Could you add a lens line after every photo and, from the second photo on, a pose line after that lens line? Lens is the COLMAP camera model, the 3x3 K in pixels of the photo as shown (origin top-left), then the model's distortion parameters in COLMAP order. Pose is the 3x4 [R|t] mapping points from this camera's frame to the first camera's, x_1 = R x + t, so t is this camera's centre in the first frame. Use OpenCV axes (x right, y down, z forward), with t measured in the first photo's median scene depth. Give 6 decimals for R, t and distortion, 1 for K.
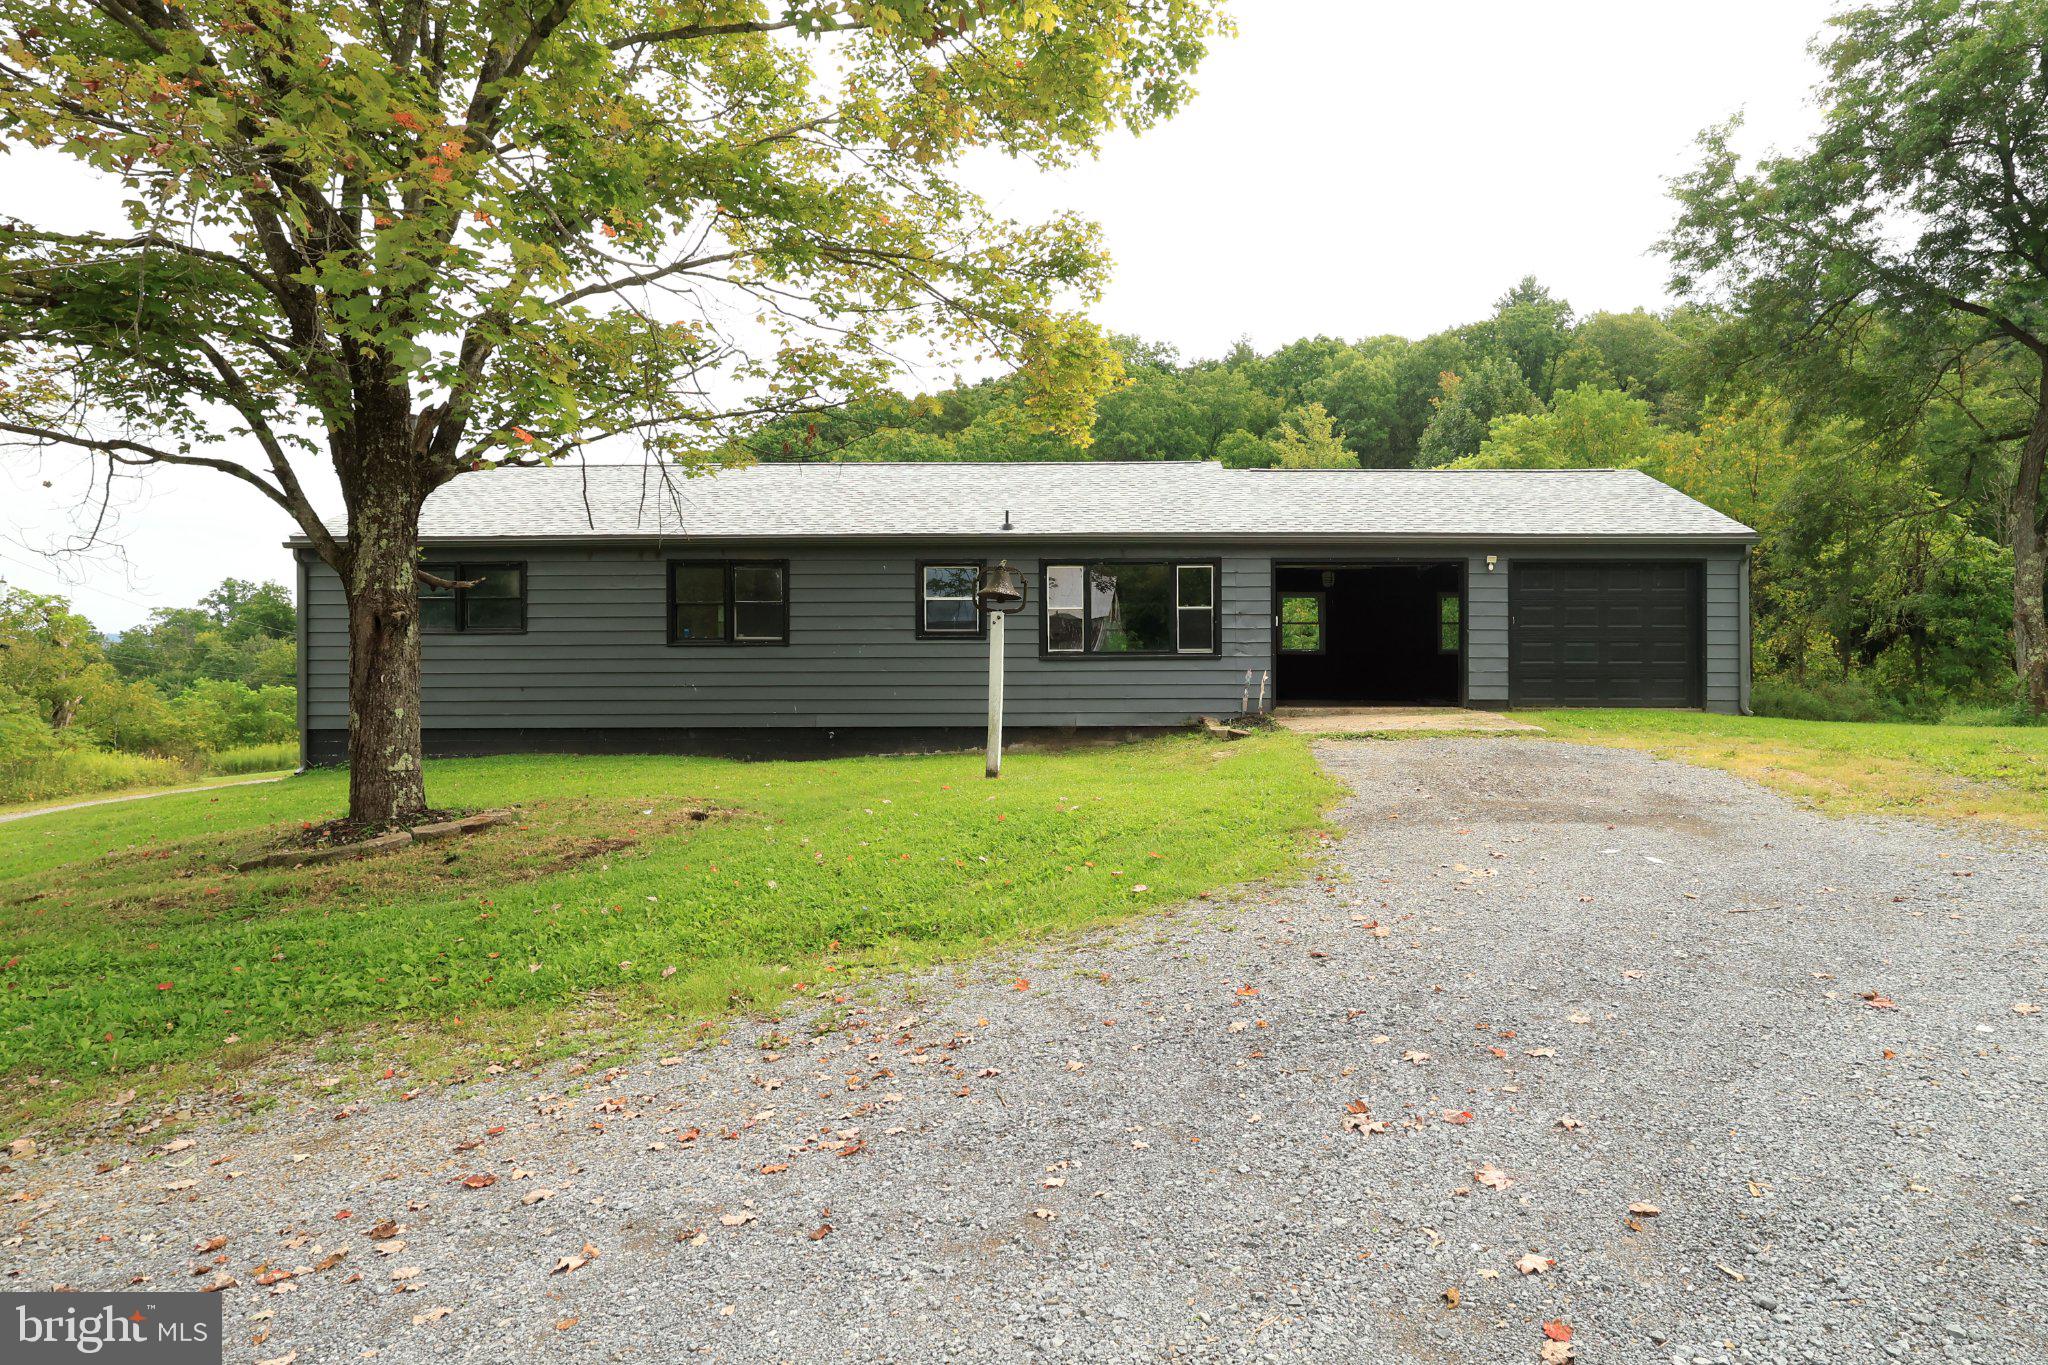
lens RADIAL K [[1141.1, 0, 1024.2], [0, 1141.1, 692.4], [0, 0, 1]] dist [0.001806, 0.000326]
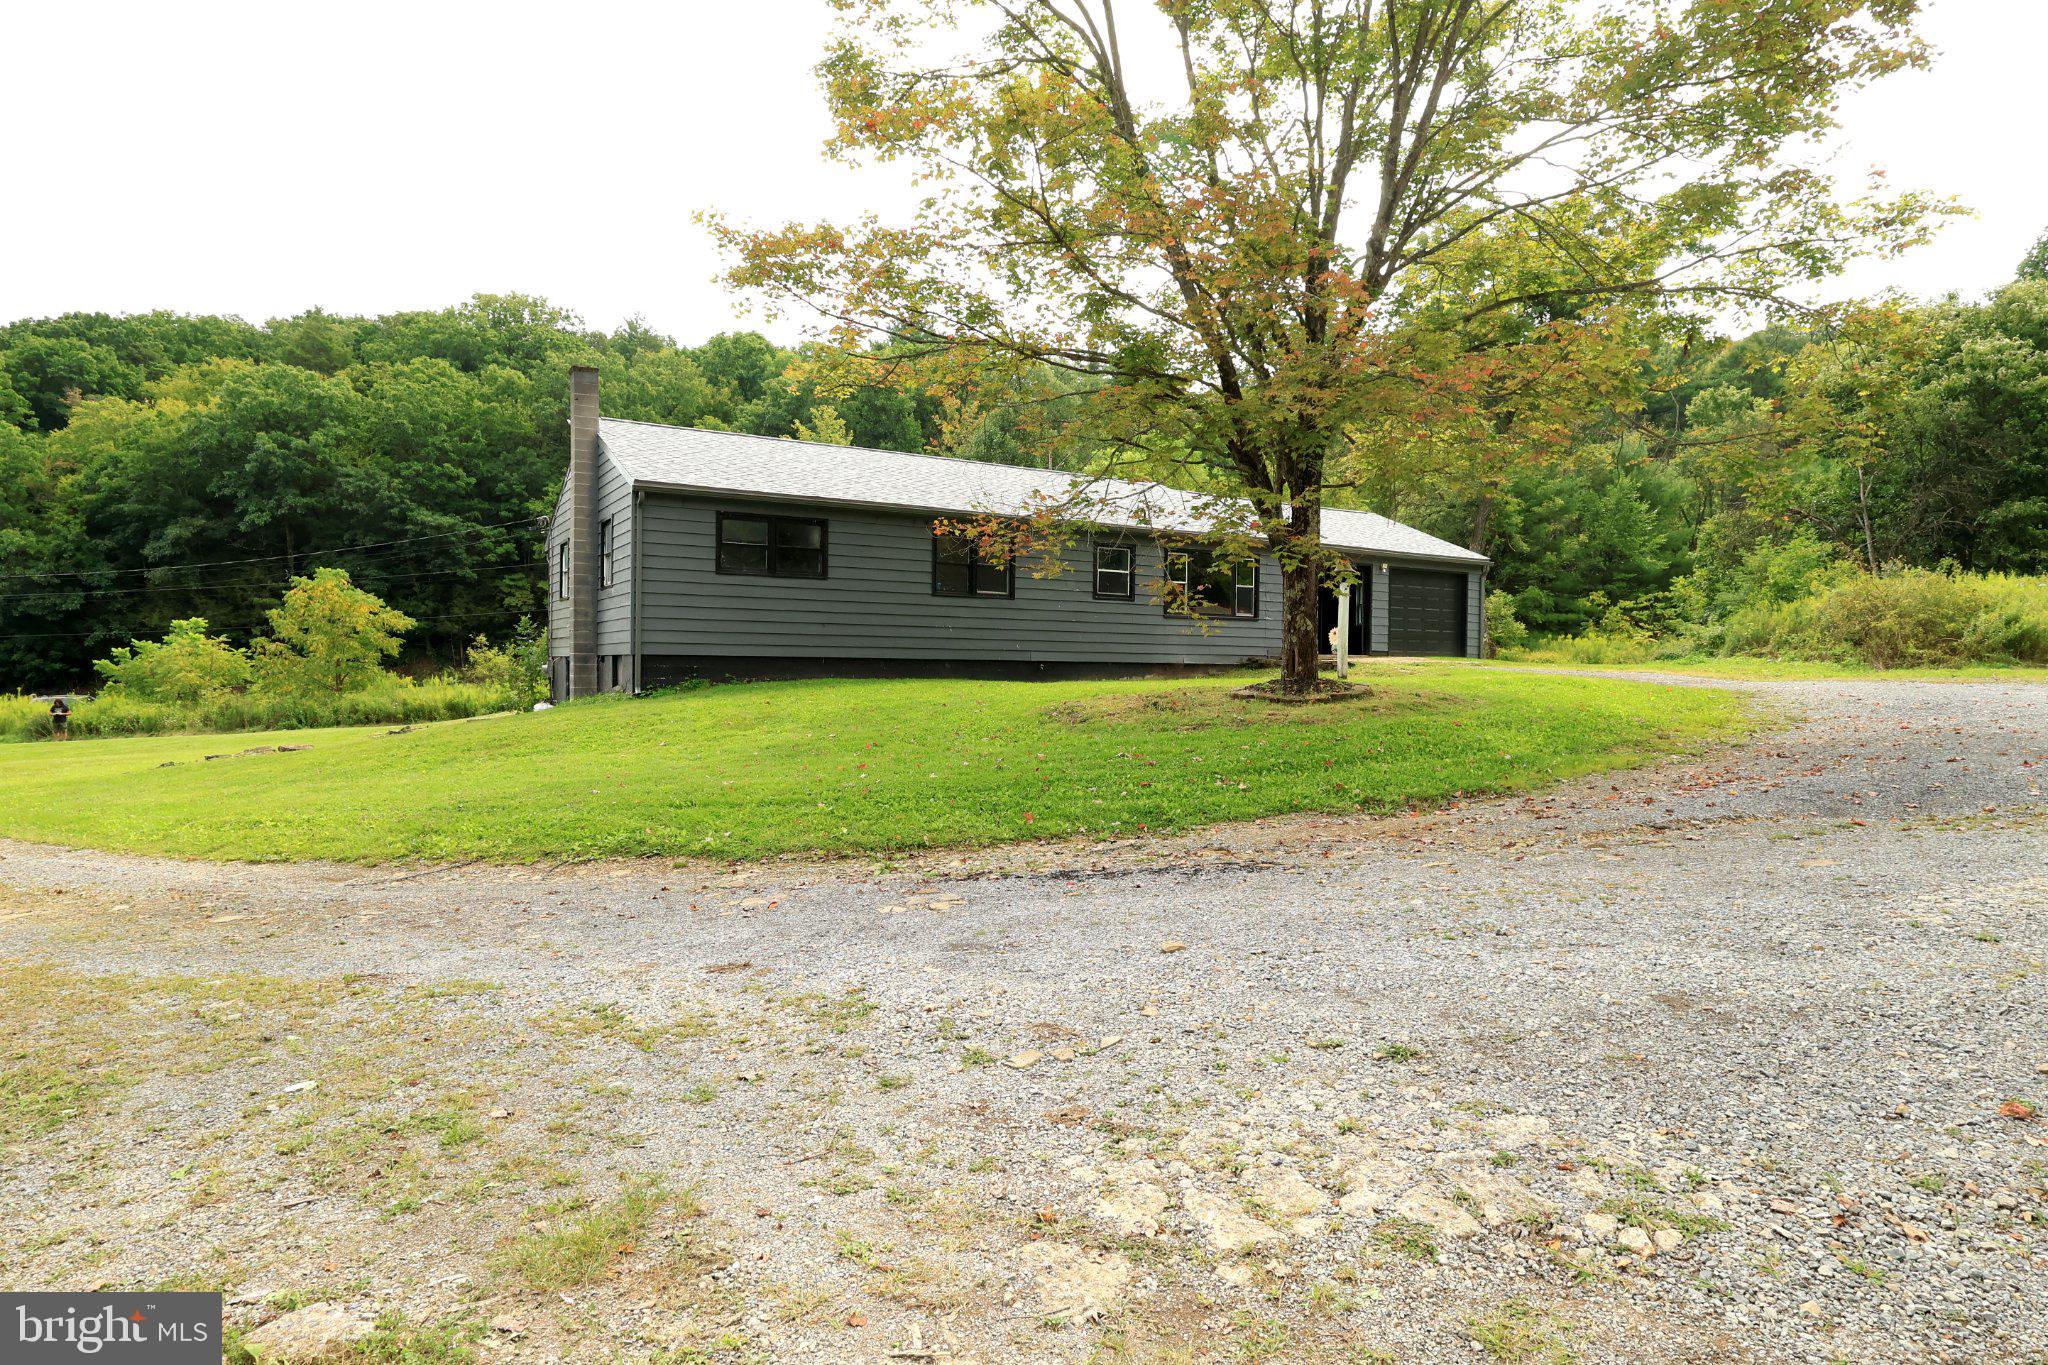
lens RADIAL K [[1141.1, 0, 1024.7], [0, 1141.1, 676.7], [0, 0, 1]] dist [0.001806, 0.000326]
pose [[0.853311, 0.009145, 0.521321, -0.885626], [-0.023536, 0.999503, 0.020991, 0.020997], [-0.520870, -0.030181, 0.853102, -0.141733]]
